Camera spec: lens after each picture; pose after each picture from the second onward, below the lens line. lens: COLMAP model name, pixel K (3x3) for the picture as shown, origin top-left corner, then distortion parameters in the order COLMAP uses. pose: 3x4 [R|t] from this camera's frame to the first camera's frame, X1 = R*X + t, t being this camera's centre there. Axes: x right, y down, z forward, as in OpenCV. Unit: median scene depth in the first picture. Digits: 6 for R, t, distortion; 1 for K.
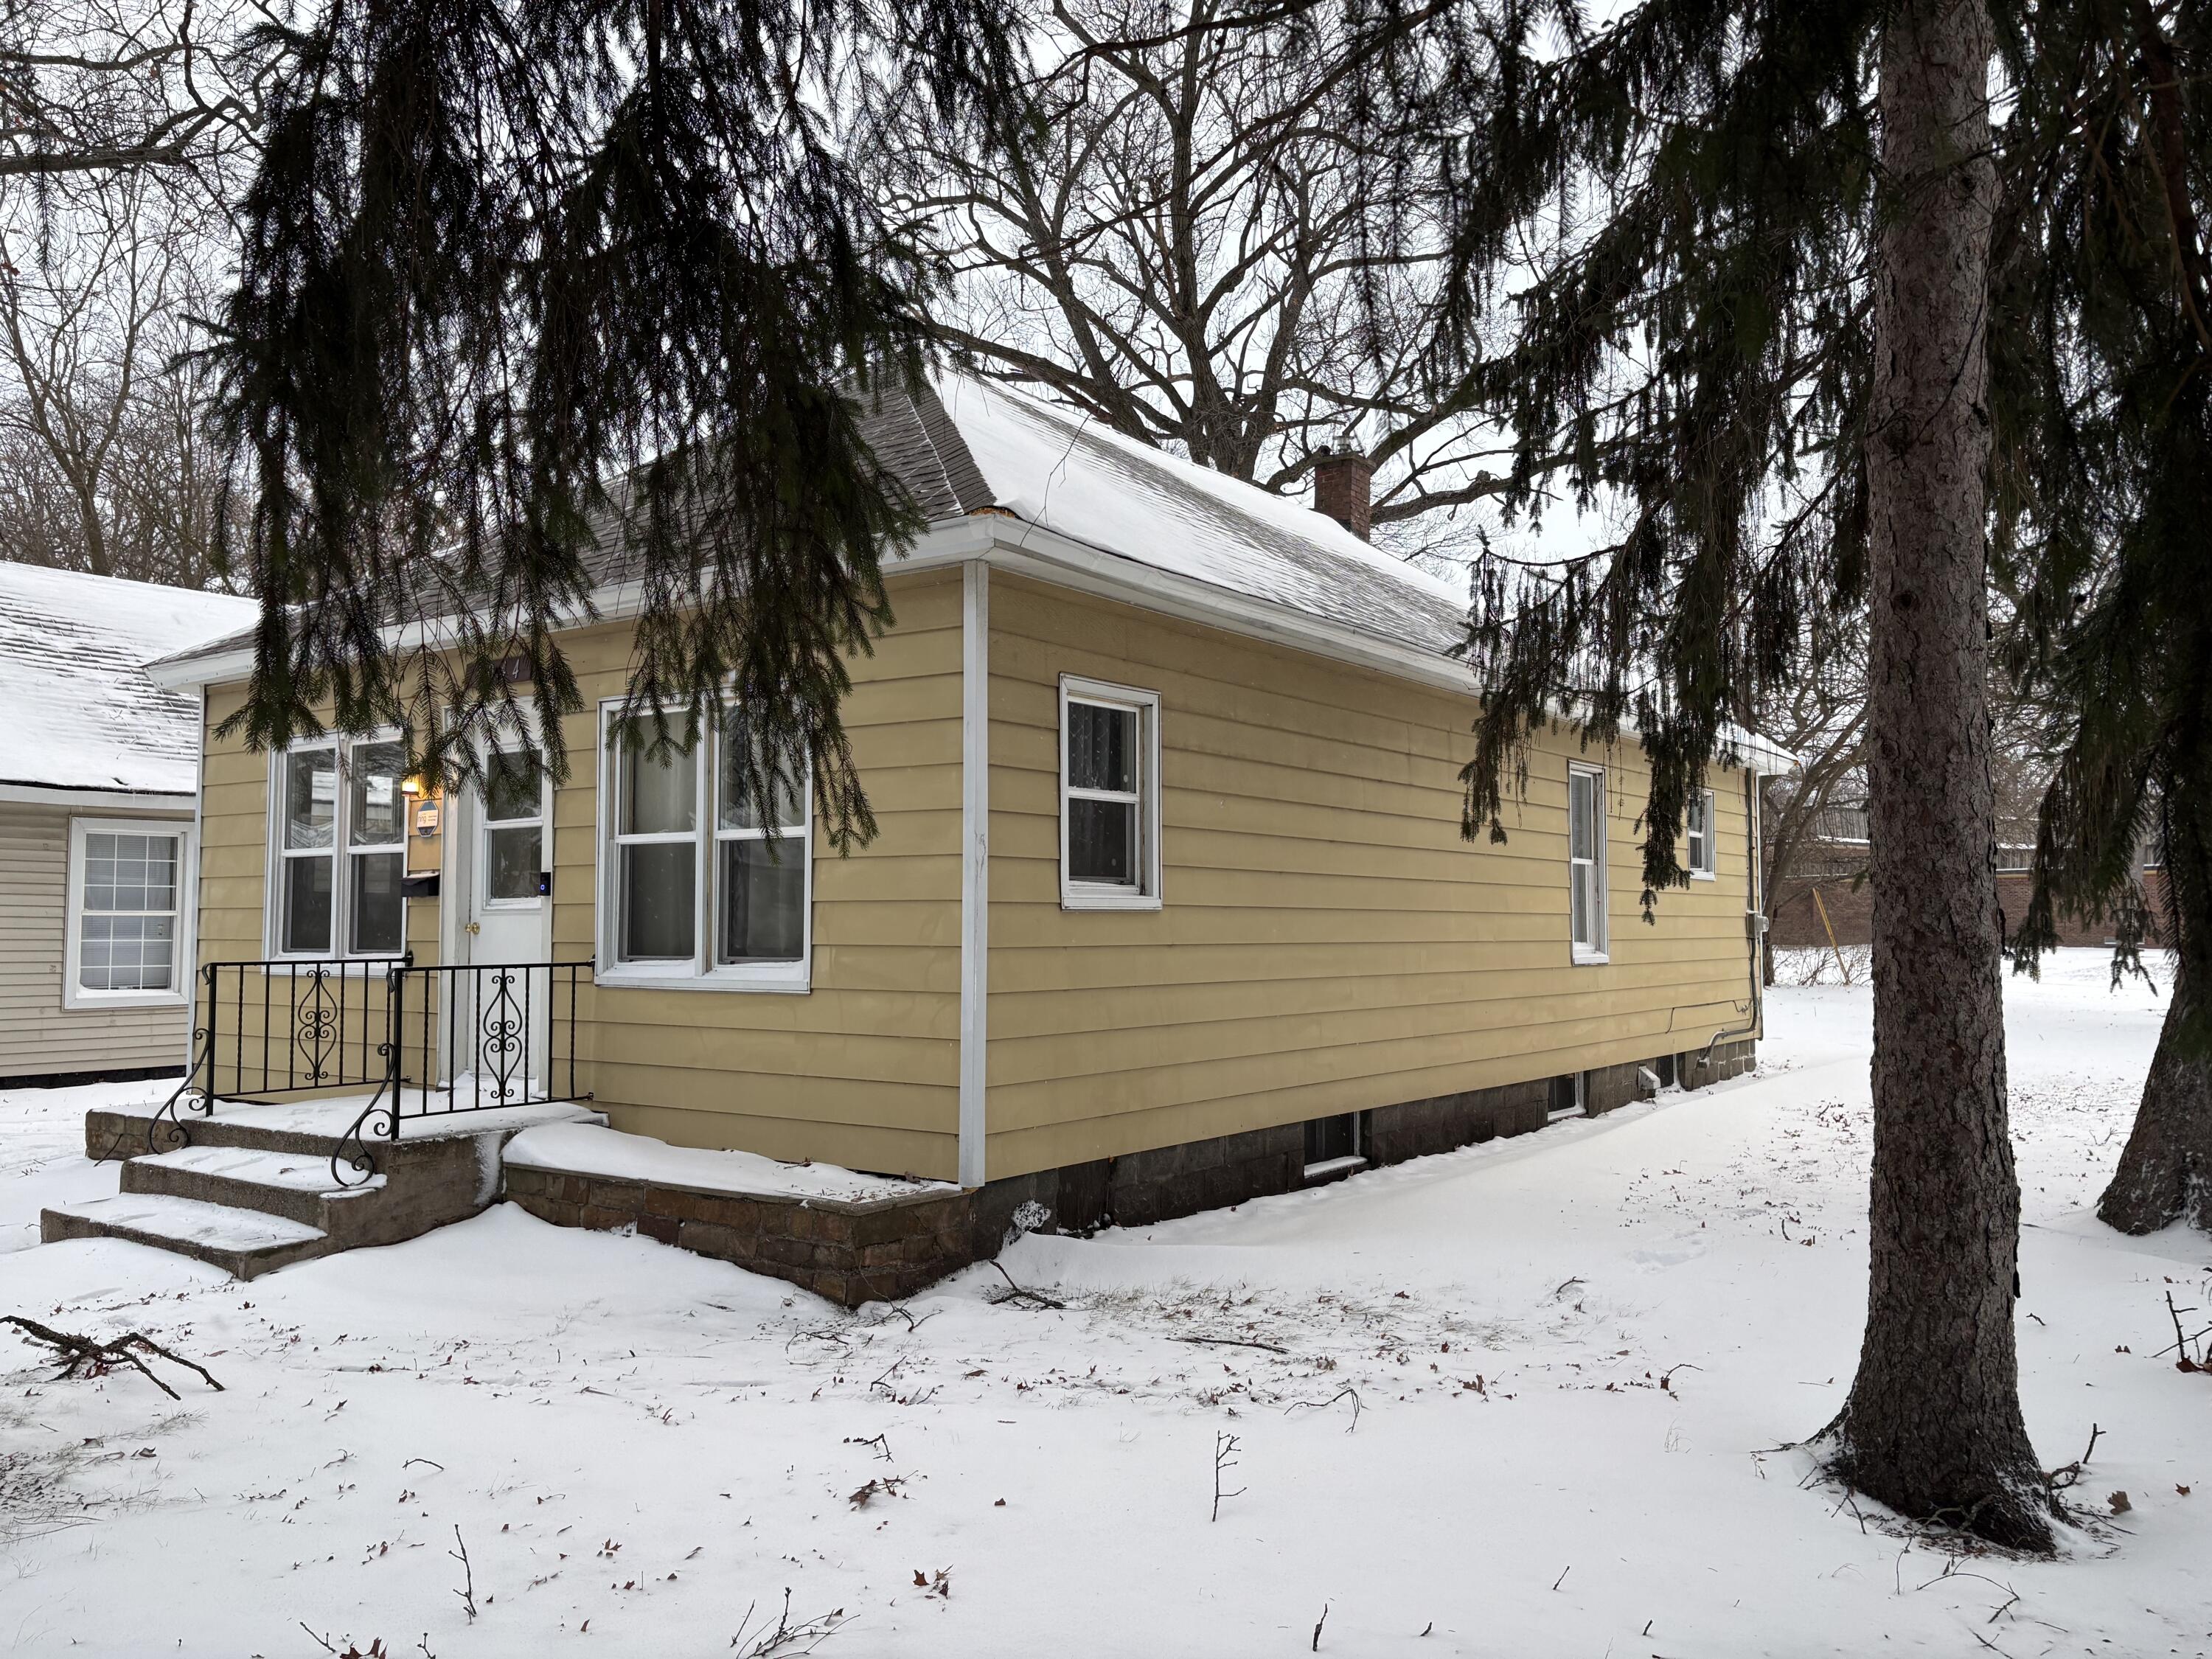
lens RADIAL K [[1678.9, 0, 1106.0], [0, 1678.9, 829.5], [0, 0, 1]] dist [0.053029, -0.101154]
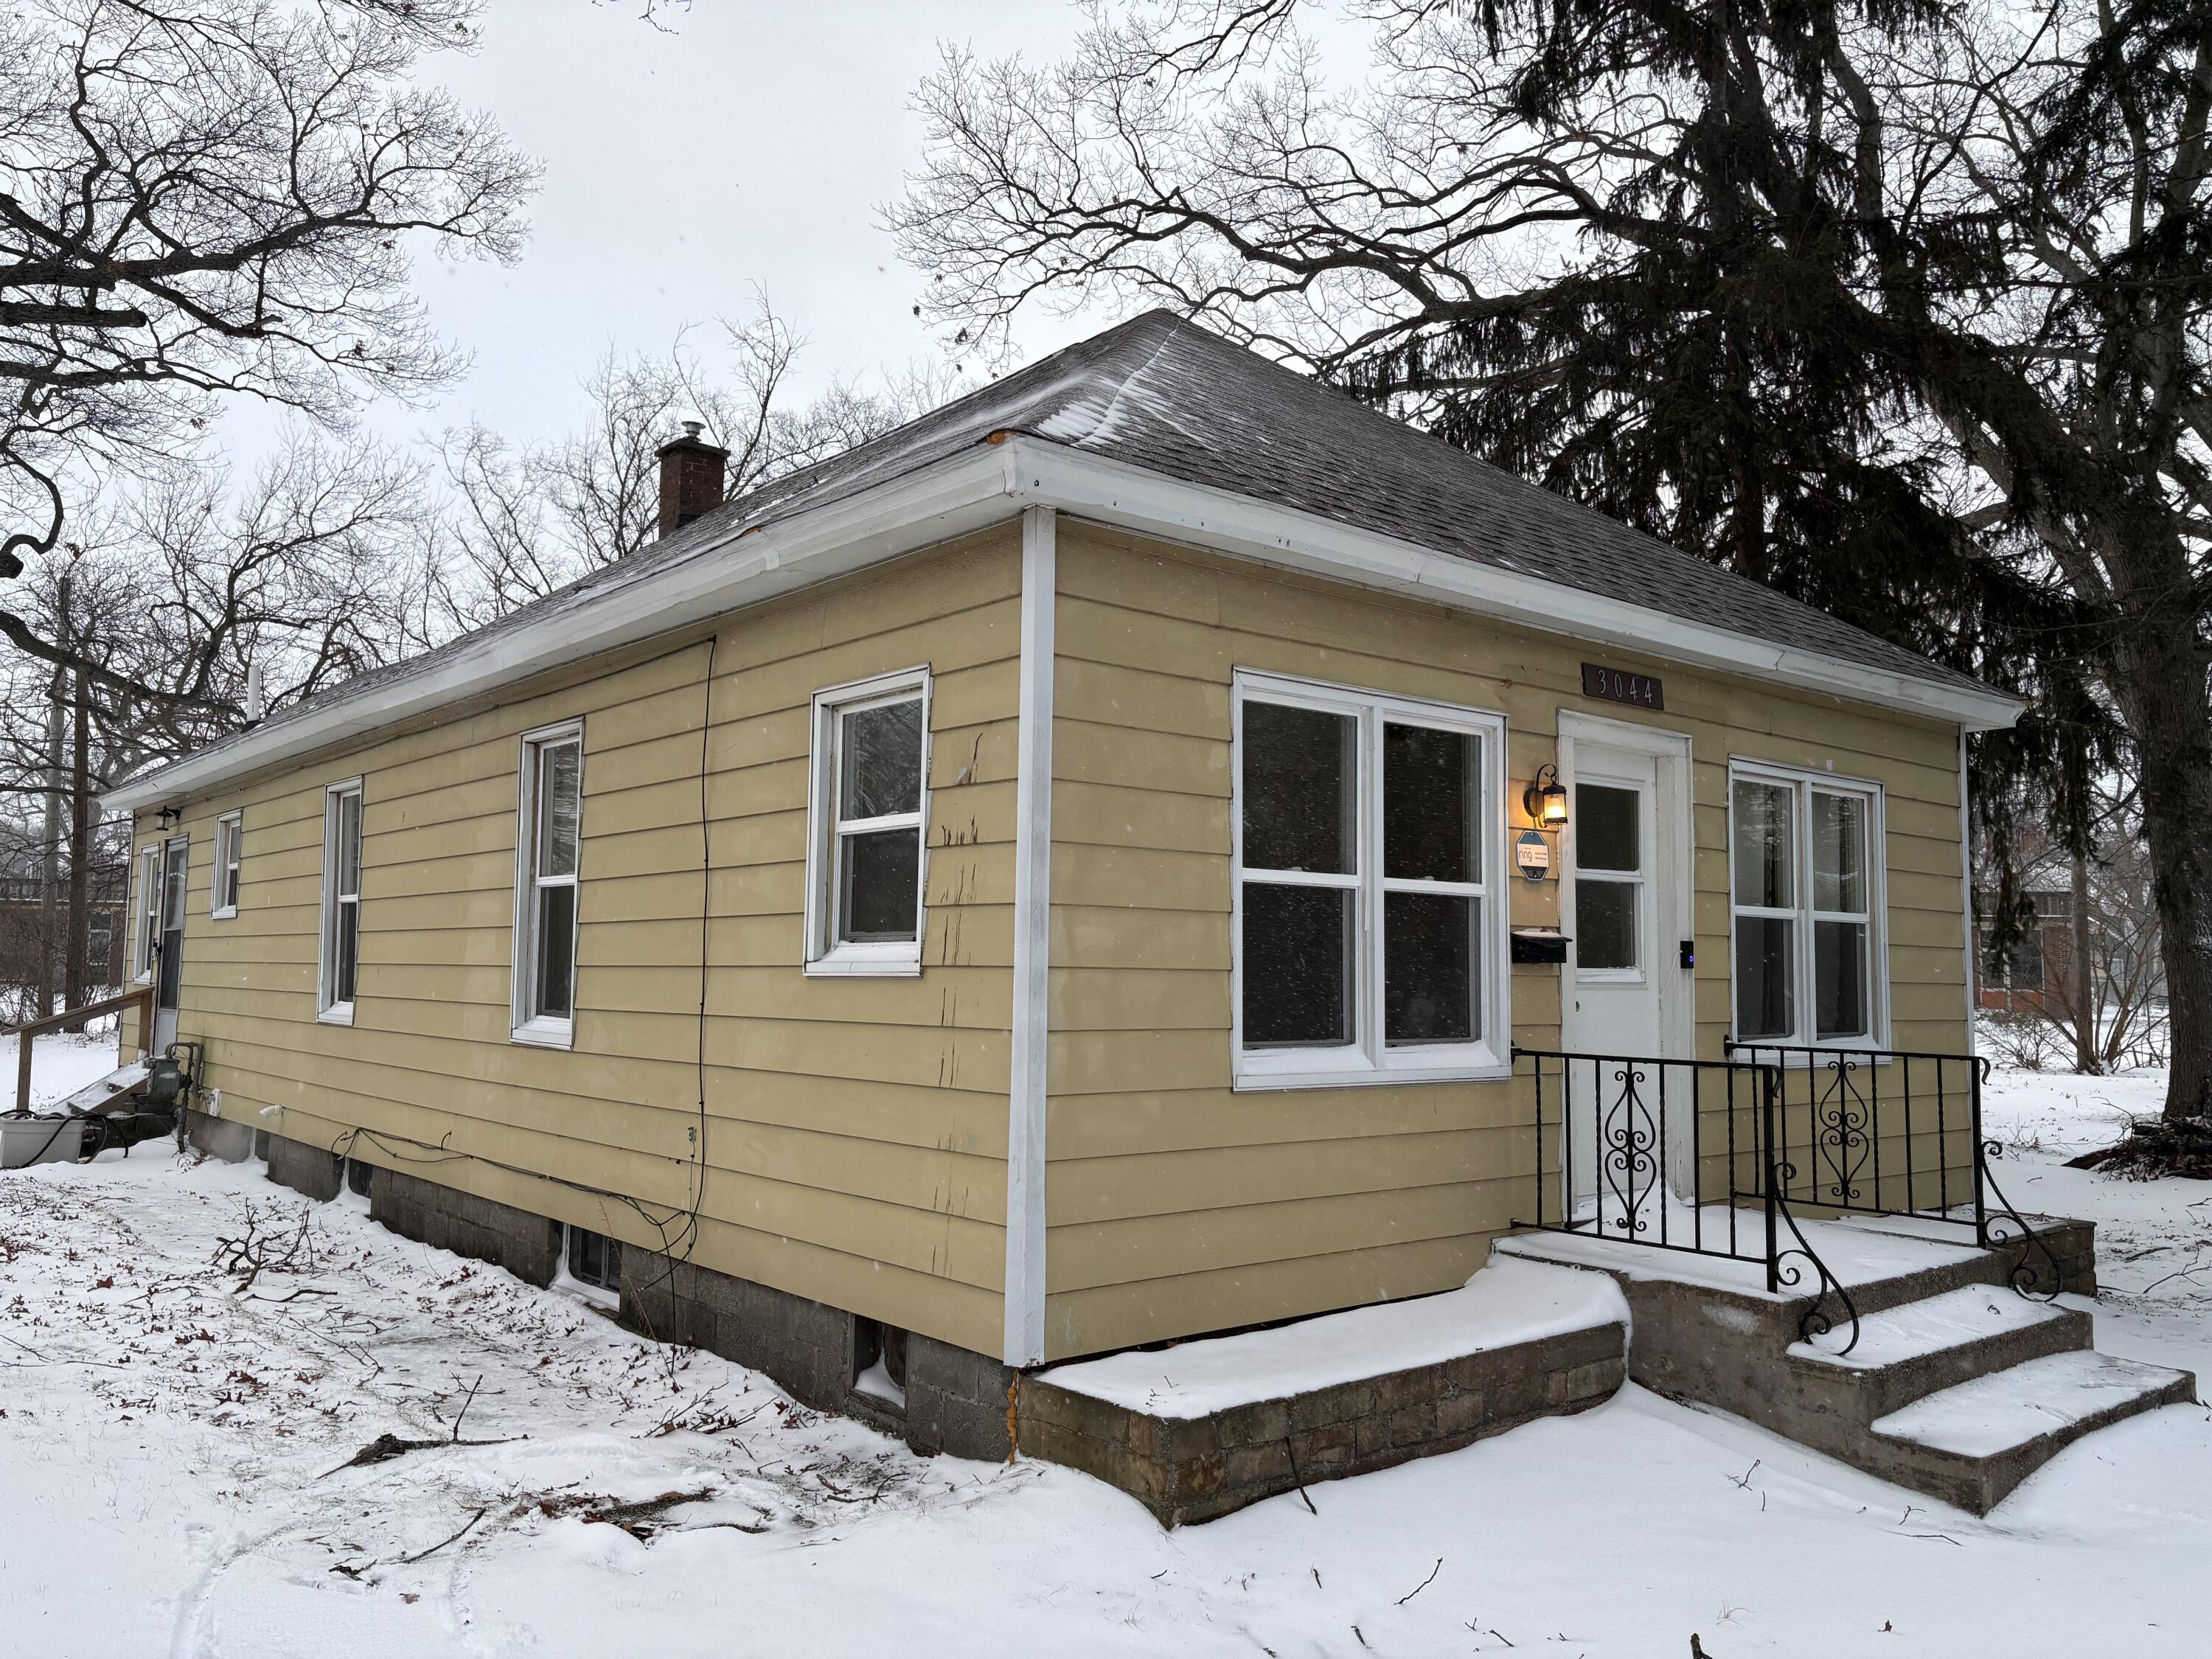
lens RADIAL K [[1678.9, 0, 1106.0], [0, 1678.9, 829.5], [0, 0, 1]] dist [0.053029, -0.101154]
pose [[-0.263288, -0.073971, -0.961877, 0.460871], [0.027293, 0.996086, -0.084072, 0.034301], [0.964331, -0.048388, -0.260239, 0.971945]]
